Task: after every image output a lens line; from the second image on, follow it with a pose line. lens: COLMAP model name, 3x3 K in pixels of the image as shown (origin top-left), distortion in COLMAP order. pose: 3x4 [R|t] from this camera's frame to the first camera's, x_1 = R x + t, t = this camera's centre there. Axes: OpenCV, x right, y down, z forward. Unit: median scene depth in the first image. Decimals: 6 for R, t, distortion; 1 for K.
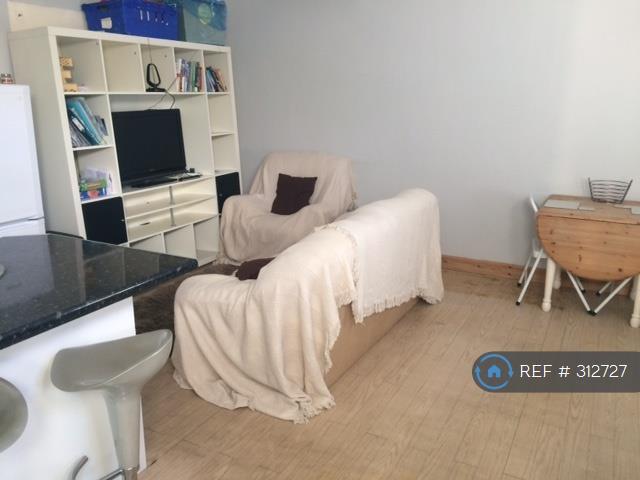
lens RADIAL K [[548.6, 0, 322.1], [0, 548.6, 239.3], [0, 0, 1]] dist [0.086405, -0.119018]
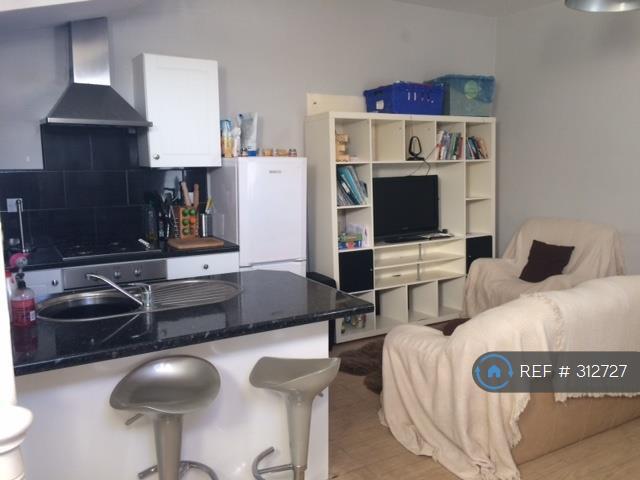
lens RADIAL K [[548.6, 0, 322.1], [0, 548.6, 239.3], [0, 0, 1]] dist [0.086405, -0.119018]
pose [[0.854491, 0.073316, -0.514266, 0.137117], [-0.129460, 0.988809, -0.074139, 0.000952], [0.503075, 0.129928, 0.854420, -0.037083]]
